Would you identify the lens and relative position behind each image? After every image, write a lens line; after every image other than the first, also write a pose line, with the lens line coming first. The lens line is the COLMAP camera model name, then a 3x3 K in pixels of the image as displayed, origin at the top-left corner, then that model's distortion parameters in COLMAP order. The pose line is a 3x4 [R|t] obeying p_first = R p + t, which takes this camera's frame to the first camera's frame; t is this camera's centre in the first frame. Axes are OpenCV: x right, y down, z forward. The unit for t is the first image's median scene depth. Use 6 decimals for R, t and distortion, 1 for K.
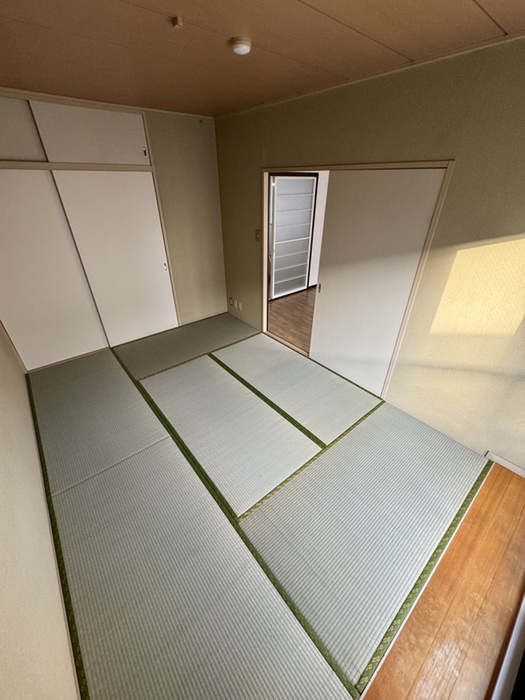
lens RADIAL K [[280.2, 0, 264.2], [0, 280.2, 349.4], [0, 0, 1]] dist [0.001661, 0.000801]
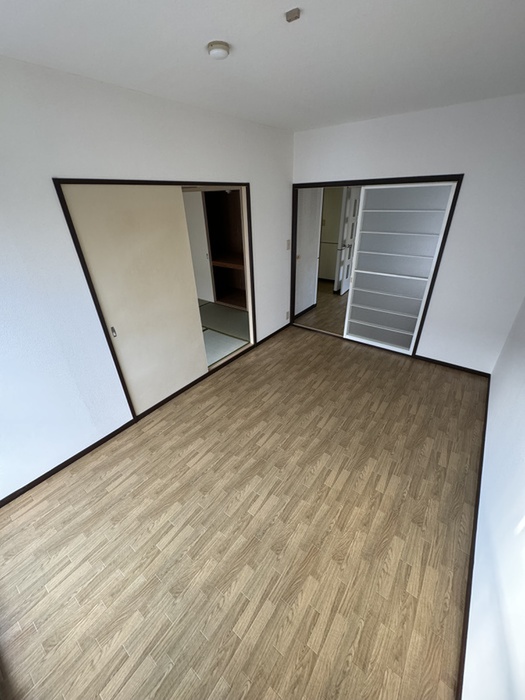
lens RADIAL K [[280.2, 0, 269.0], [0, 280.2, 346.0], [0, 0, 1]] dist [0.001661, 0.000801]
pose [[0.240492, 0.456003, -0.856869, 0.745927], [-0.486349, 0.820579, 0.300190, -0.329285], [0.840016, 0.344545, 0.419120, 0.558479]]
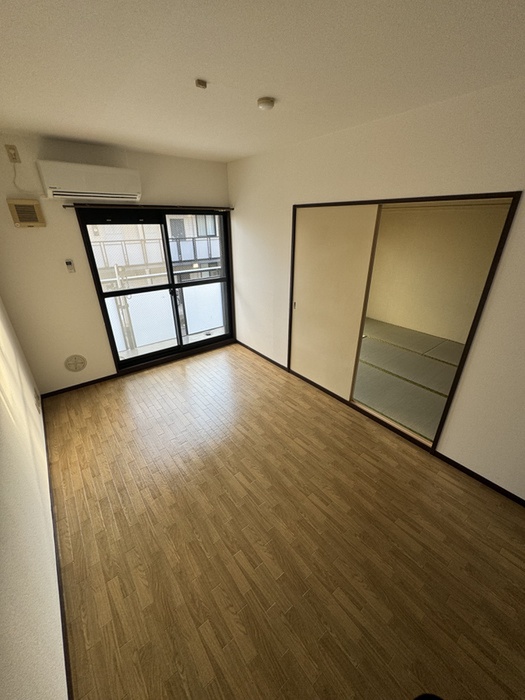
lens RADIAL K [[280.2, 0, 266.6], [0, 280.2, 351.5], [0, 0, 1]] dist [0.001661, 0.000801]
pose [[-0.999635, -0.001260, 0.026975, 0.305349], [0.021921, 0.545489, 0.837831, -0.607917], [-0.015770, 0.838117, -0.545263, 1.014667]]
